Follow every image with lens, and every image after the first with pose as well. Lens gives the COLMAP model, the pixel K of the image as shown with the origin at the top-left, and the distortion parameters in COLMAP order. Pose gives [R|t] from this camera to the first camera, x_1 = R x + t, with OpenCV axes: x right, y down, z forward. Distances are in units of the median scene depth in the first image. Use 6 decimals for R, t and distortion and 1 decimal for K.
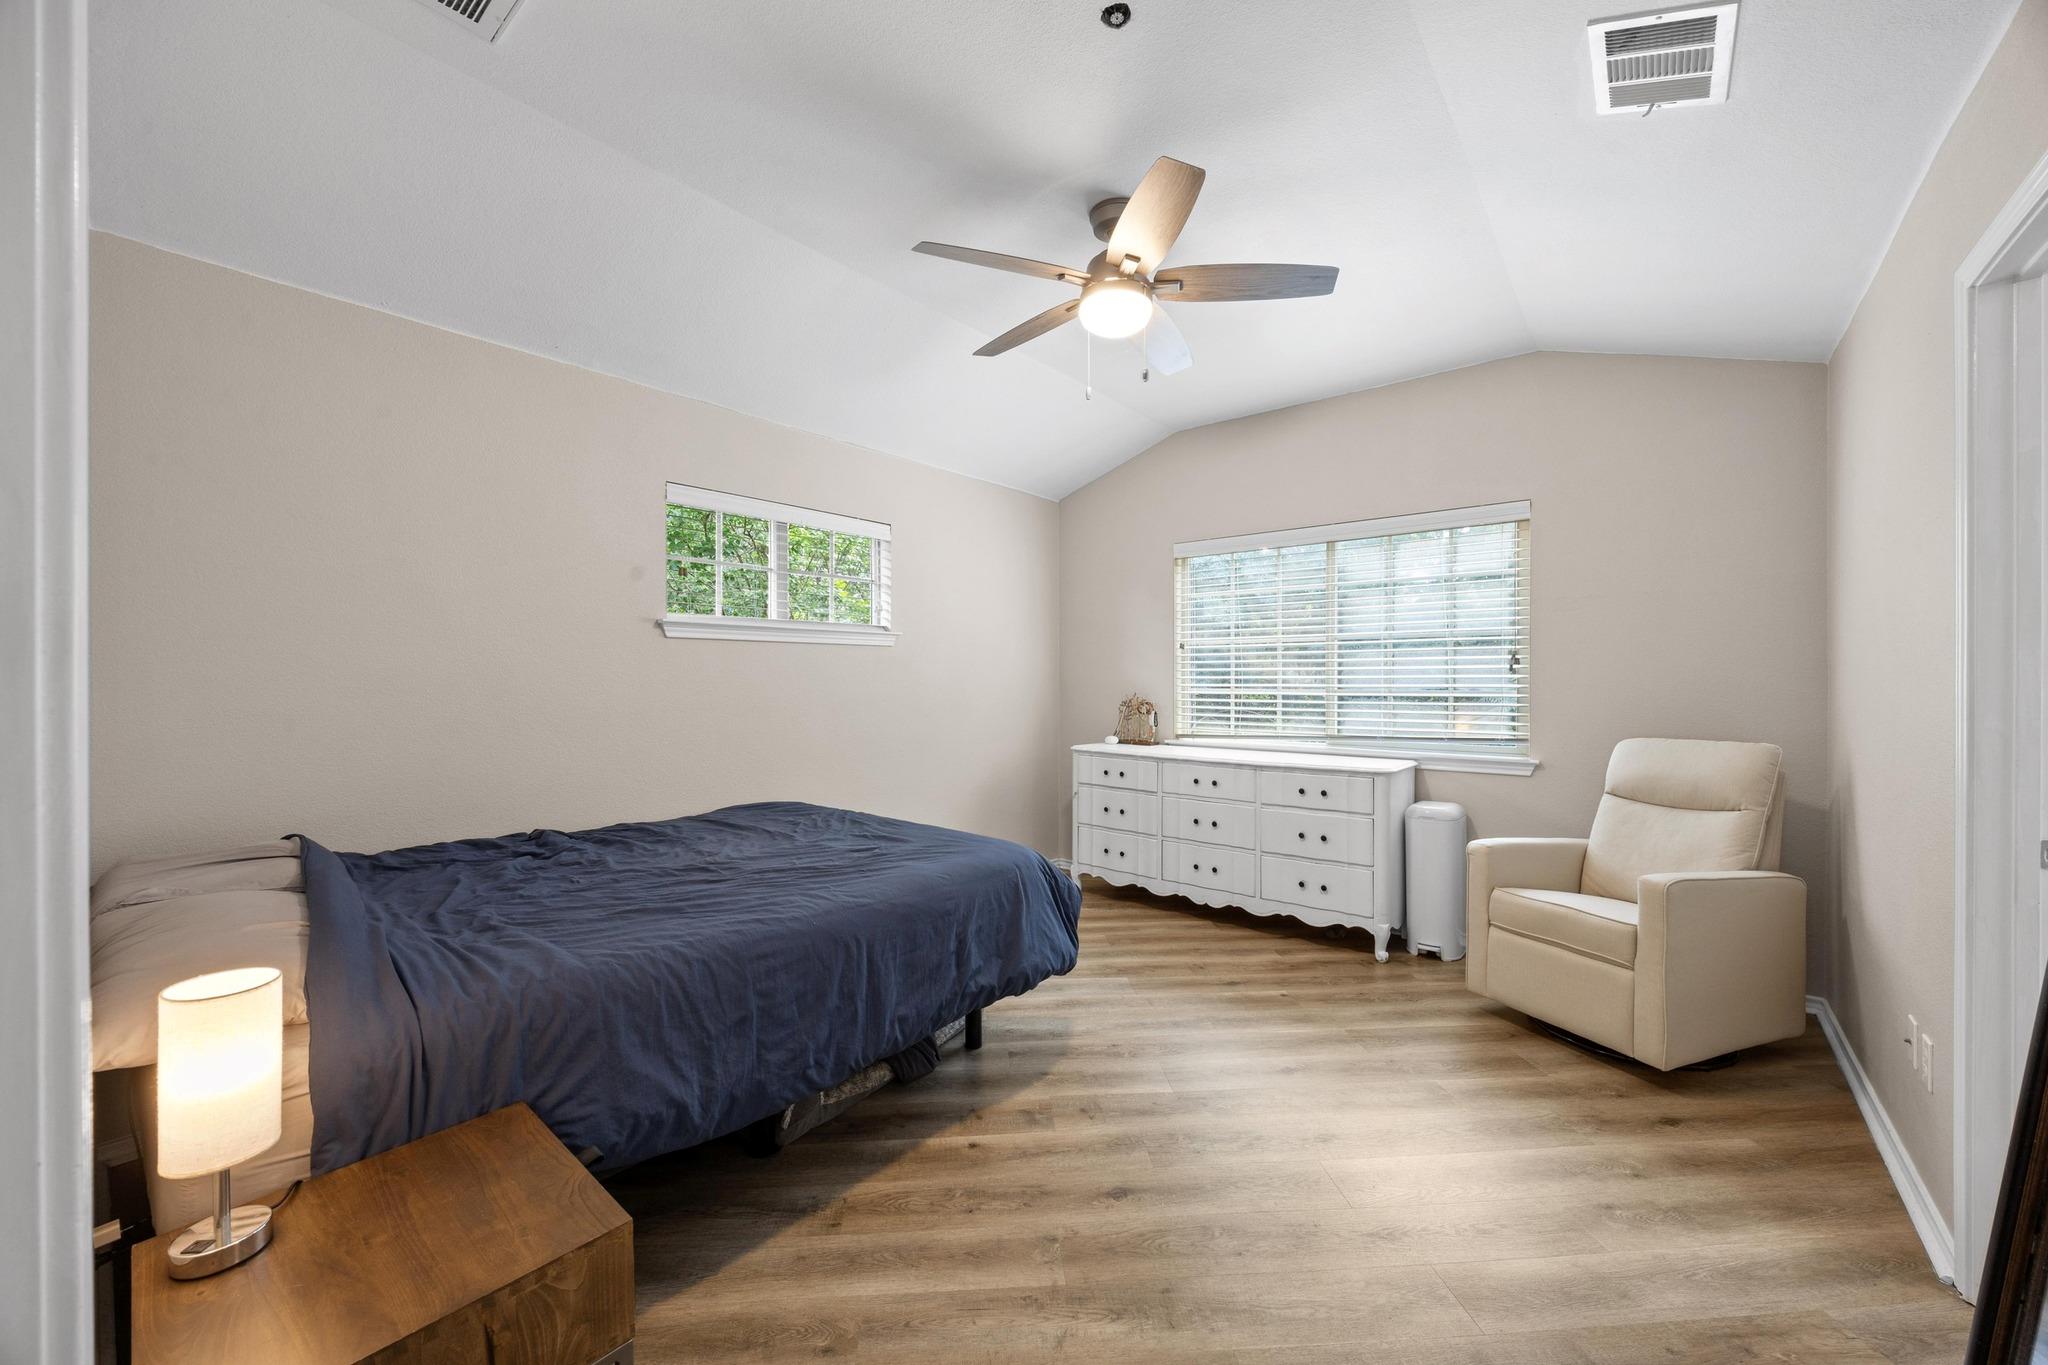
lens RADIAL K [[776.4, 0, 1016.6], [0, 776.4, 683.5], [0, 0, 1]] dist [-0.002929, -0.000233]
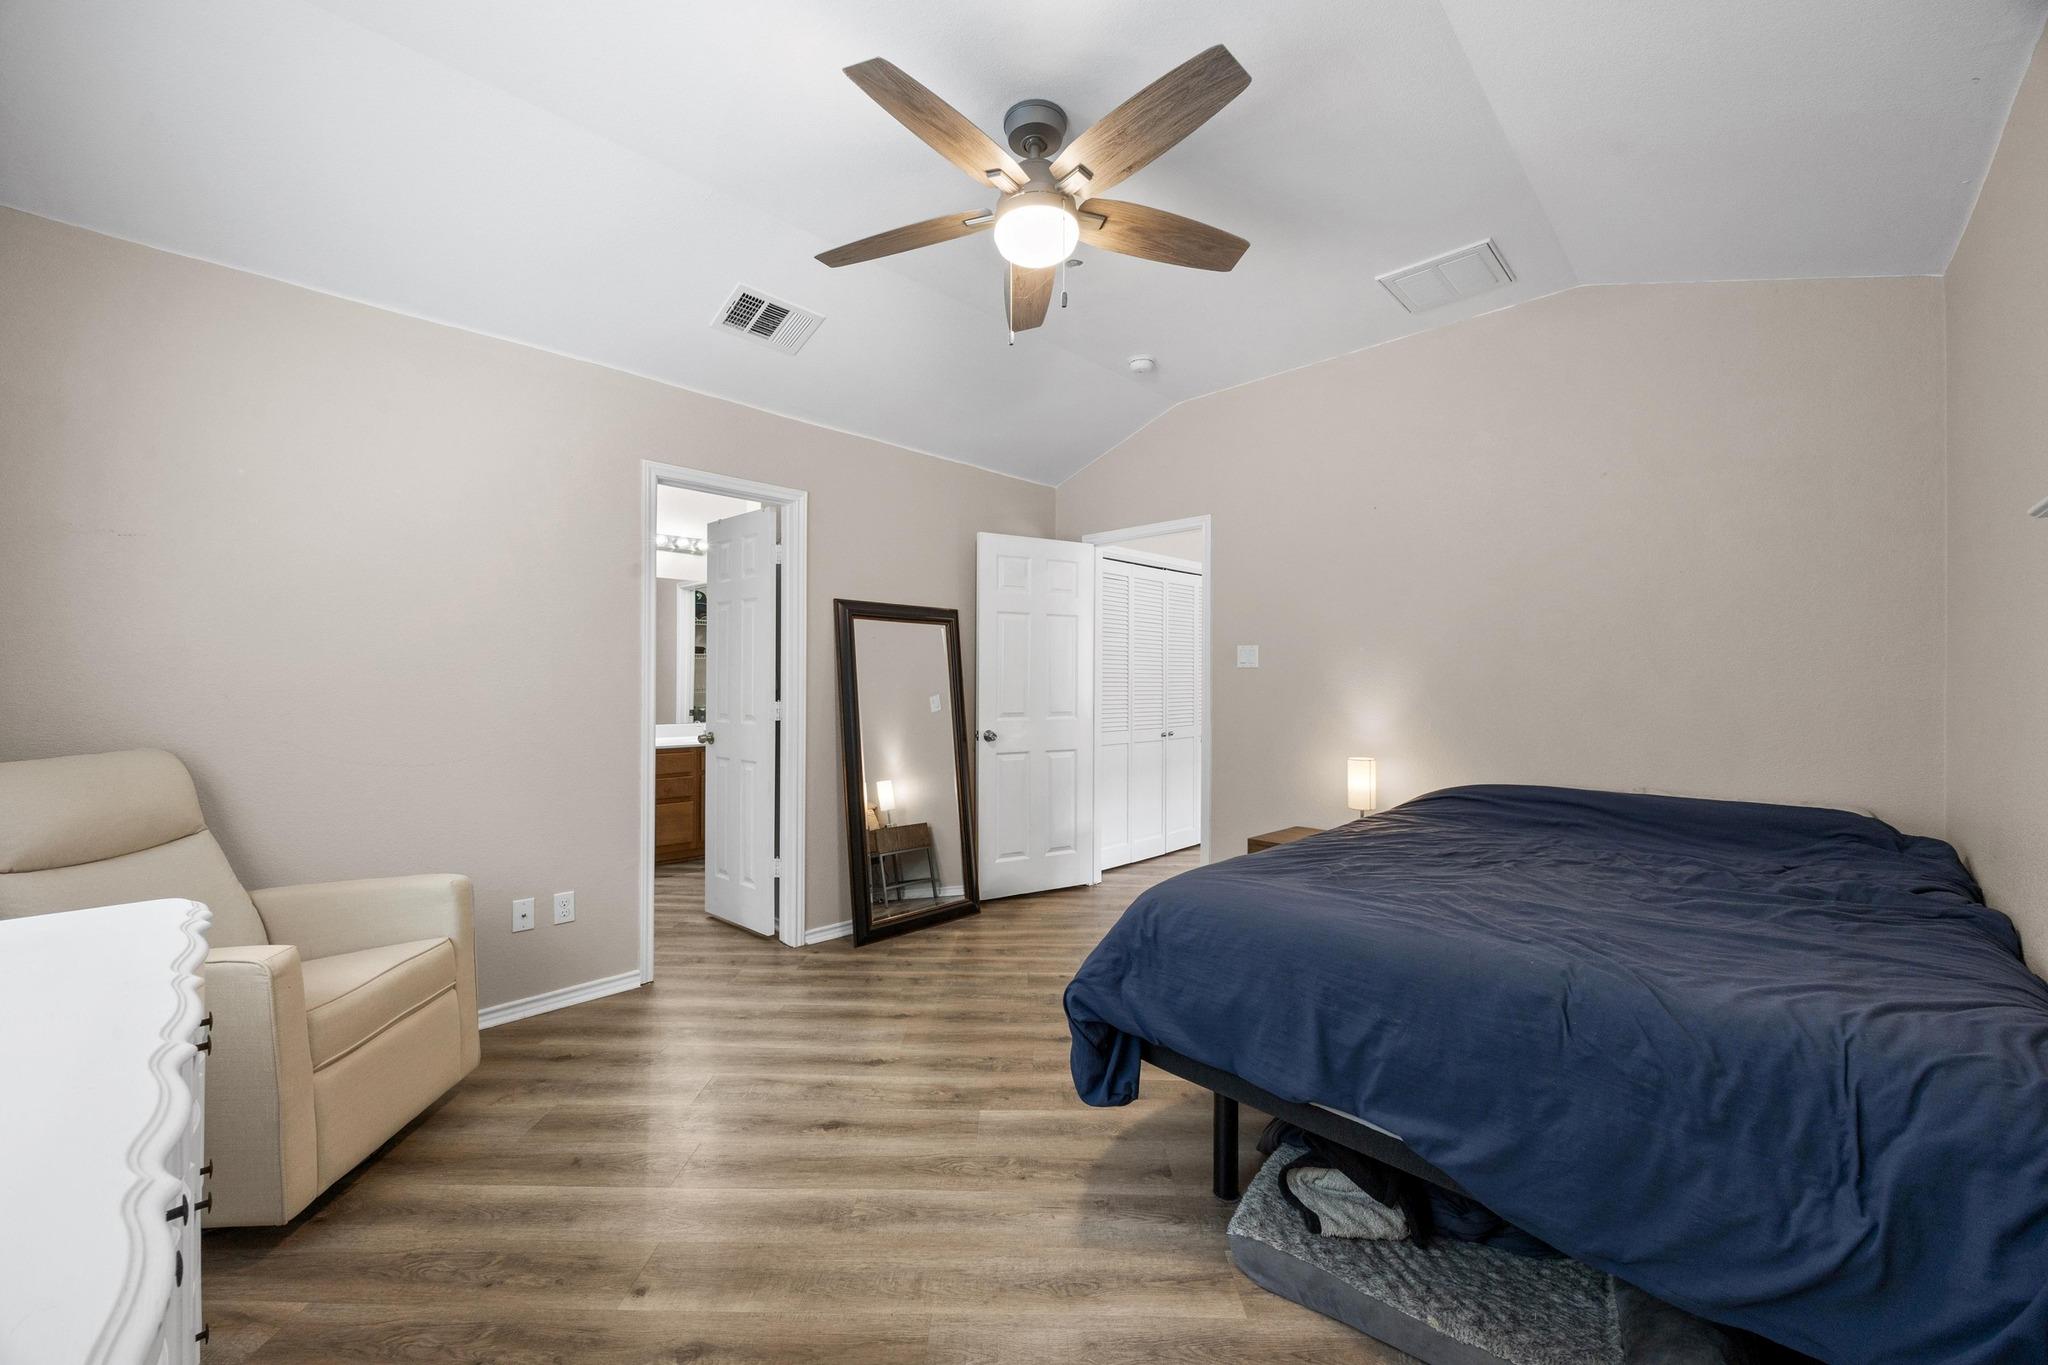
lens RADIAL K [[776.4, 0, 1016.6], [0, 776.4, 683.5], [0, 0, 1]] dist [-0.002929, -0.000233]
pose [[-0.996552, 0.000858, 0.082971, 0.076752], [0.001156, 0.999993, 0.003541, 0.013137], [-0.082967, 0.003625, -0.996546, 1.812324]]
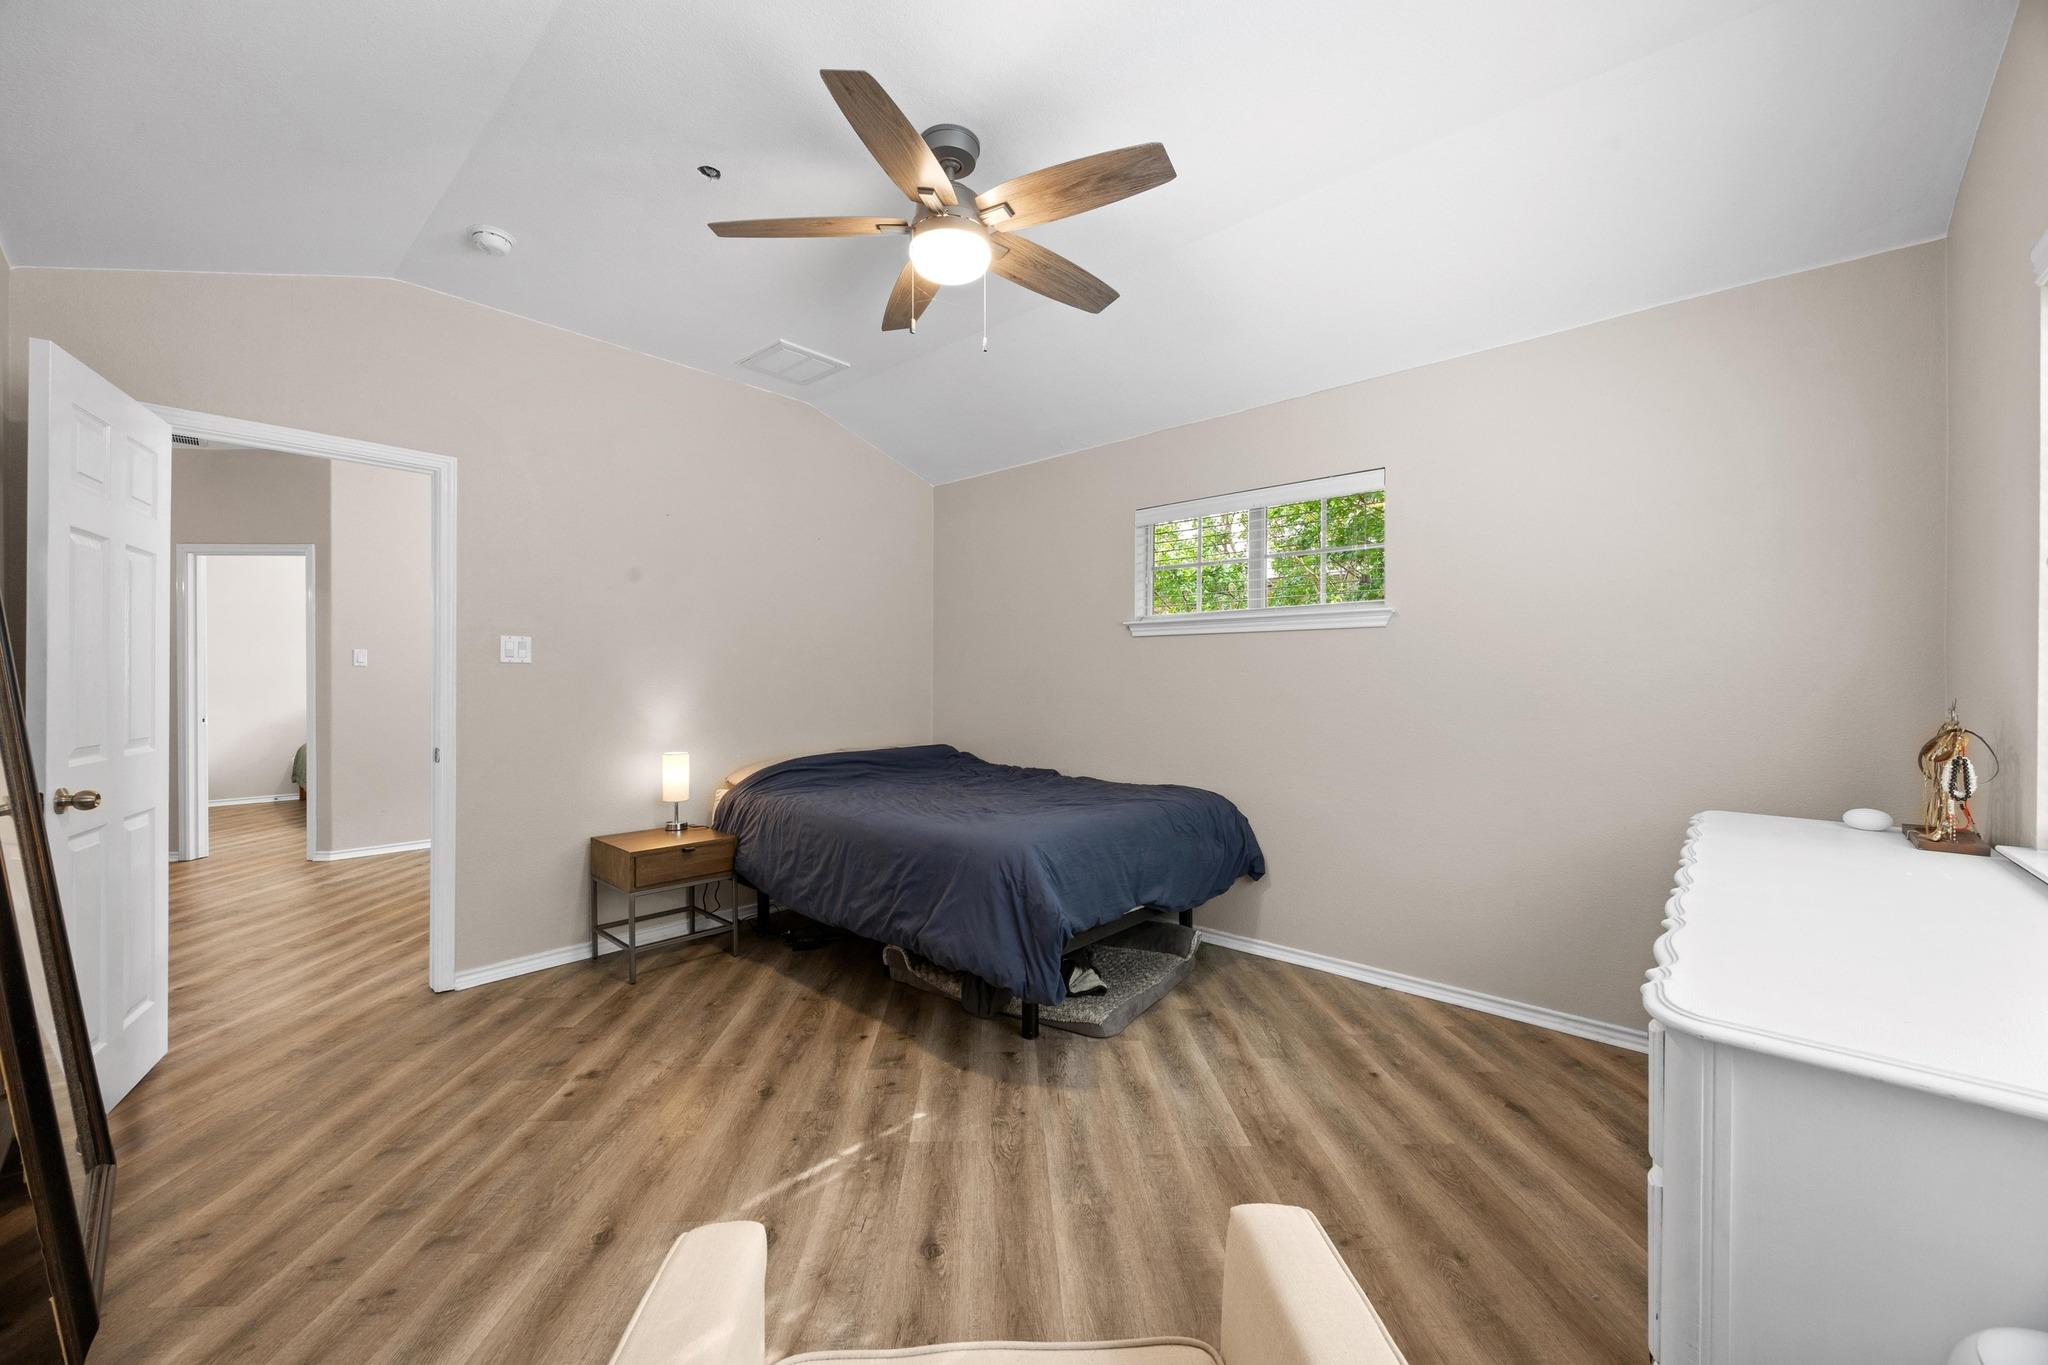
lens RADIAL K [[776.4, 0, 1016.6], [0, 776.4, 683.5], [0, 0, 1]] dist [-0.002929, -0.000233]
pose [[-0.046261, 0.007091, -0.998904, 0.997840], [-0.004845, 0.999961, 0.007323, 0.008458], [0.998918, 0.005178, -0.046225, 1.094101]]
